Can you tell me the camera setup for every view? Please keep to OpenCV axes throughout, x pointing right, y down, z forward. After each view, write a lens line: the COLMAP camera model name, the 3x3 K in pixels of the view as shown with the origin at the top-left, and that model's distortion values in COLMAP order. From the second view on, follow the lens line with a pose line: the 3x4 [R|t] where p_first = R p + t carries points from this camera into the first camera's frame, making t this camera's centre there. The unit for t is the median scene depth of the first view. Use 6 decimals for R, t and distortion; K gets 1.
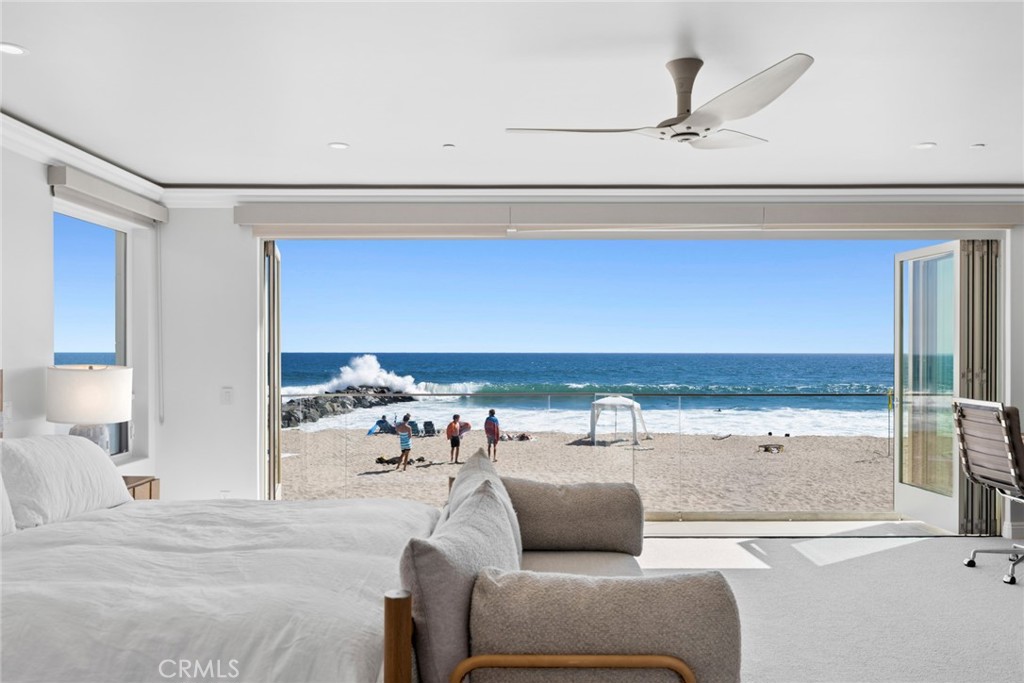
lens RADIAL K [[801.8, 0, 518.7], [0, 801.8, 346.8], [0, 0, 1]] dist [0.005286, -0.008782]
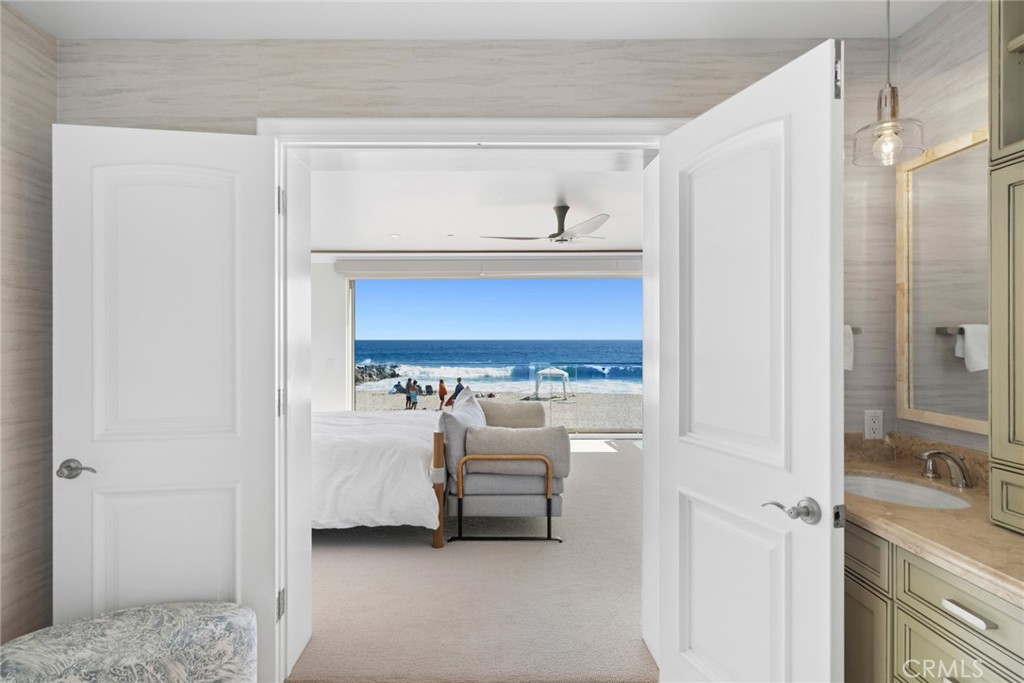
lens RADIAL K [[548.0, 0, 501.7], [0, 548.0, 338.0], [0, 0, 1]] dist [-0.003831, -0.000283]
pose [[0.999714, -0.001038, 0.023882, 0.005175], [0.000939, 0.999991, 0.004156, -0.002995], [-0.023887, -0.004132, 0.999706, -0.285021]]
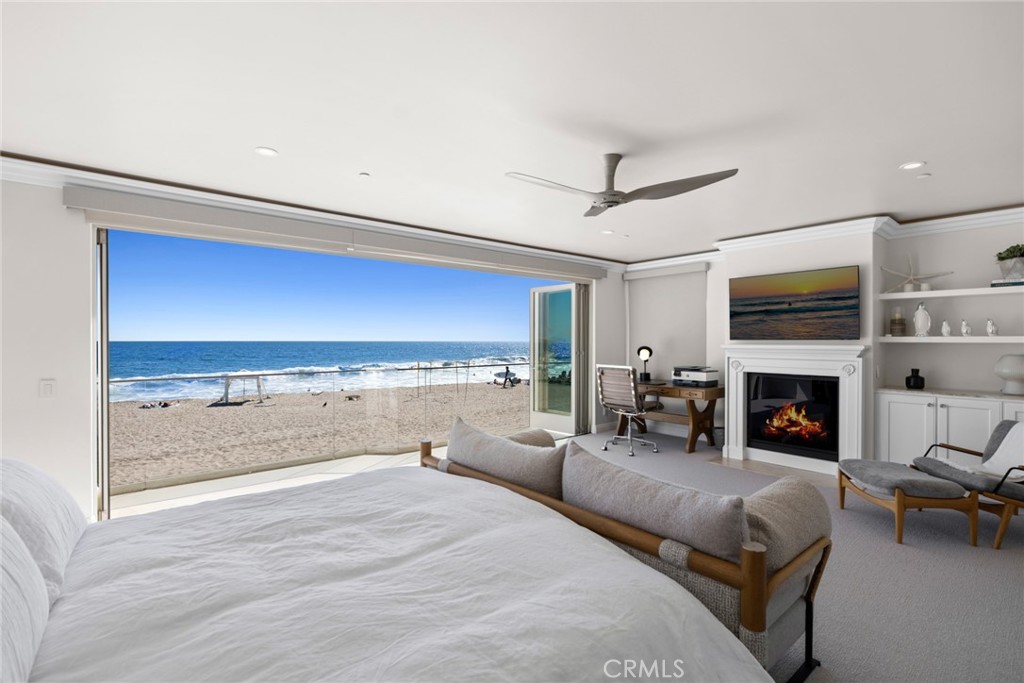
lens RADIAL K [[464.9, 0, 518.4], [0, 464.9, 340.7], [0, 0, 1]] dist [0.000842, -0.000646]
pose [[0.767436, -0.000739, 0.641126, -0.292101], [-0.004043, 0.999974, 0.005993, 0.000279], [-0.641113, -0.007191, 0.767413, 0.237785]]
